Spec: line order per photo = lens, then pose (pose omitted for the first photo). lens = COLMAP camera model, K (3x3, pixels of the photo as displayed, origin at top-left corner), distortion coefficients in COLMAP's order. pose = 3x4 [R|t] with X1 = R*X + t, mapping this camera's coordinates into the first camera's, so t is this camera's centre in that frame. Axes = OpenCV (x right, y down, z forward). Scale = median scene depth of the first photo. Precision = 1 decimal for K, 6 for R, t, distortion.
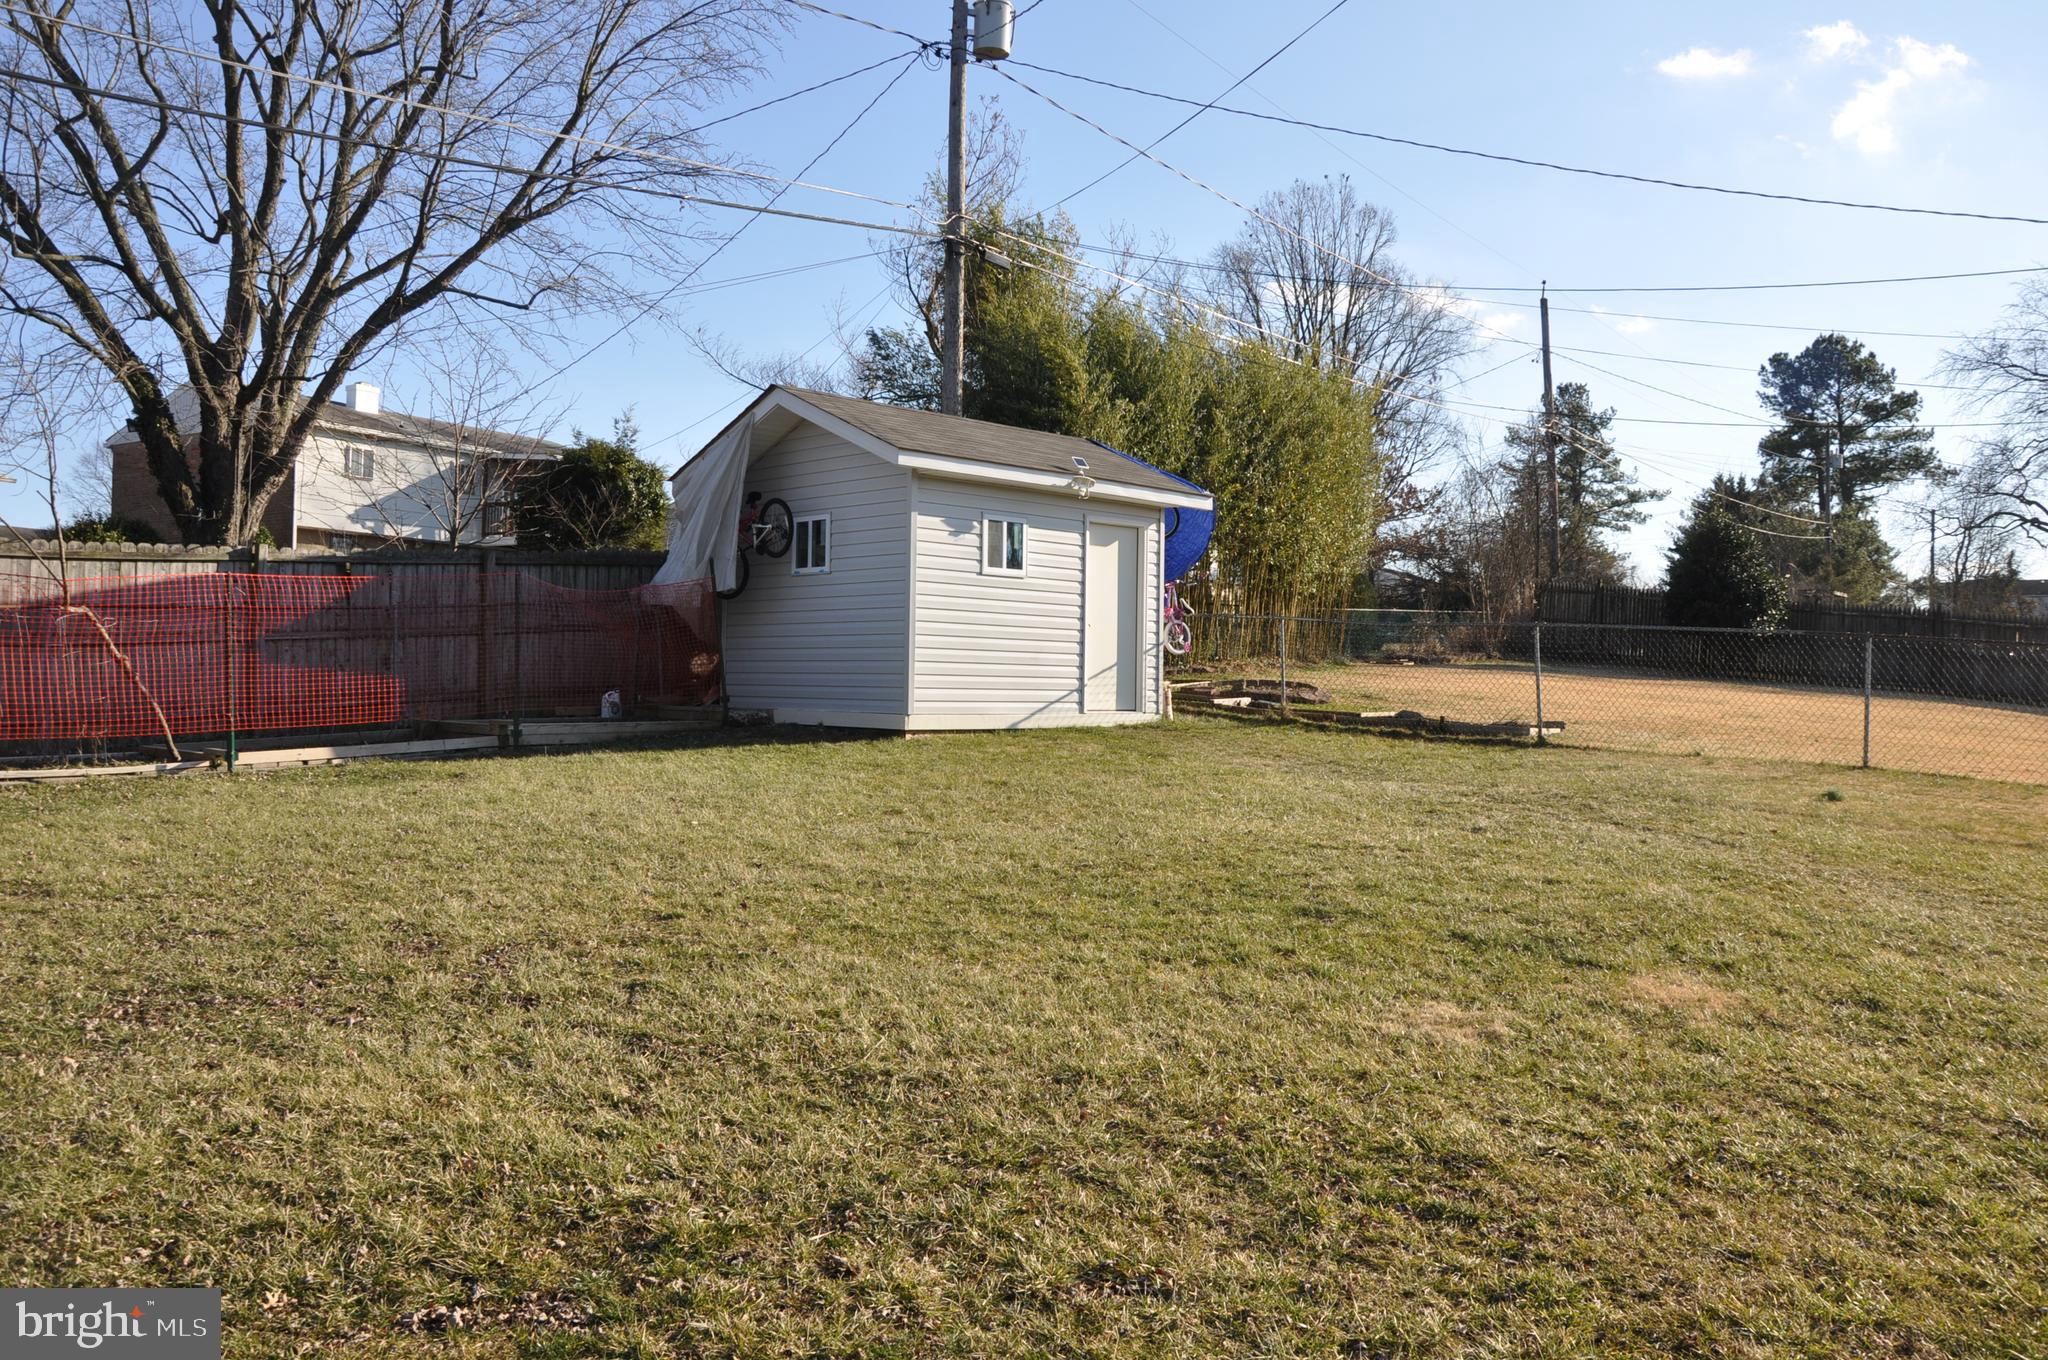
lens RADIAL K [[1606.9, 0, 1039.1], [0, 1606.9, 676.2], [0, 0, 1]] dist [-0.165021, 0.134927]
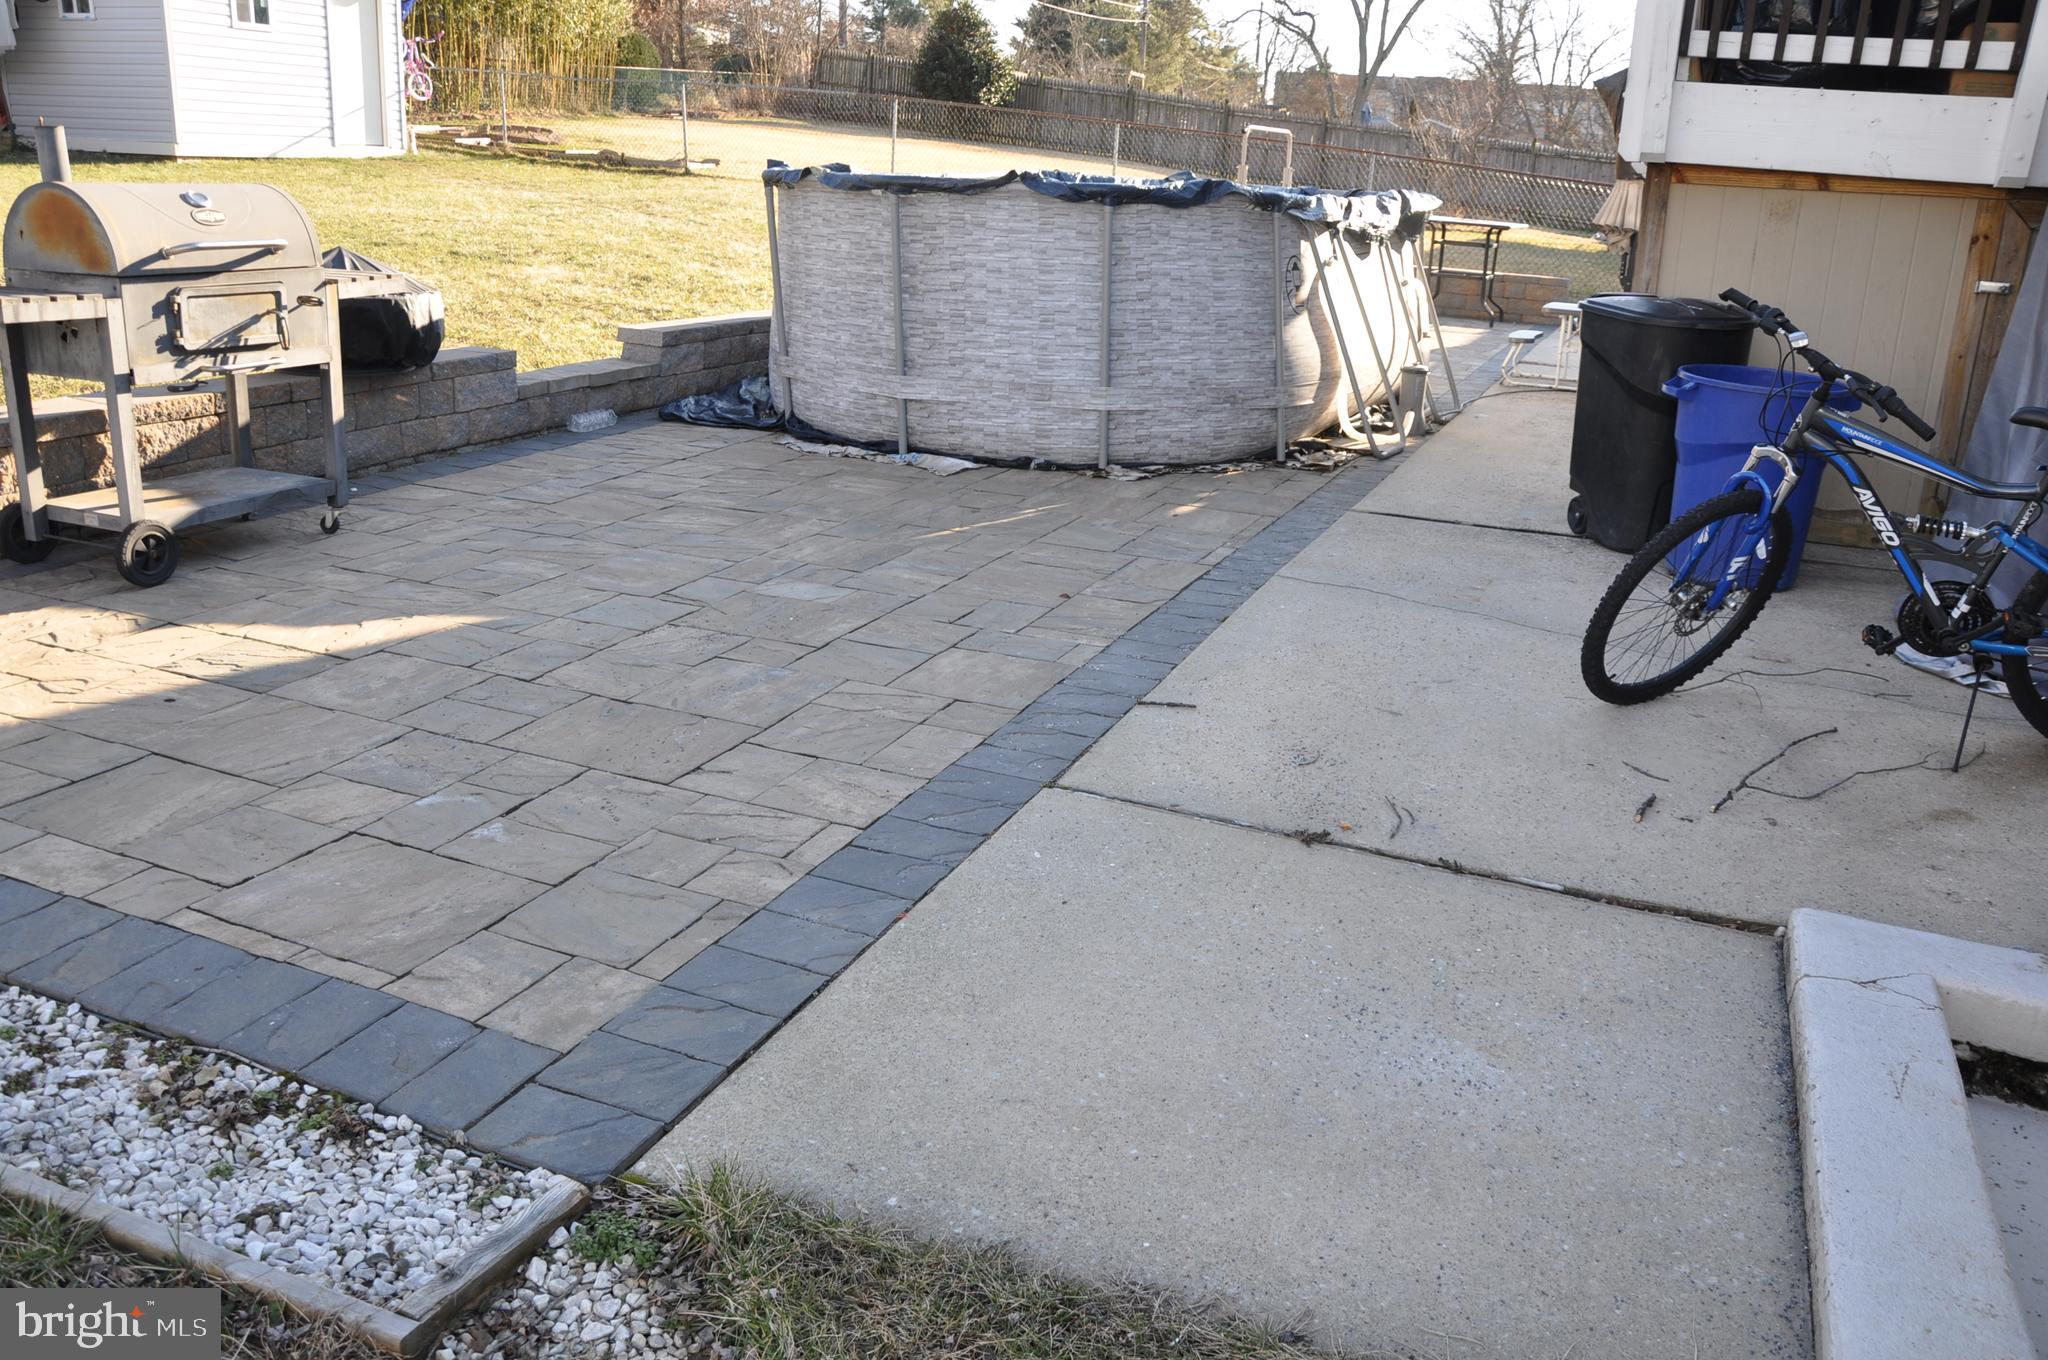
lens RADIAL K [[1606.9, 0, 1039.1], [0, 1606.9, 676.2], [0, 0, 1]] dist [-0.165021, 0.134927]
pose [[0.934301, -0.077989, 0.347850, 0.089772], [-0.038647, 0.947866, 0.316317, 0.012292], [-0.354385, -0.308978, 0.882578, -0.393874]]
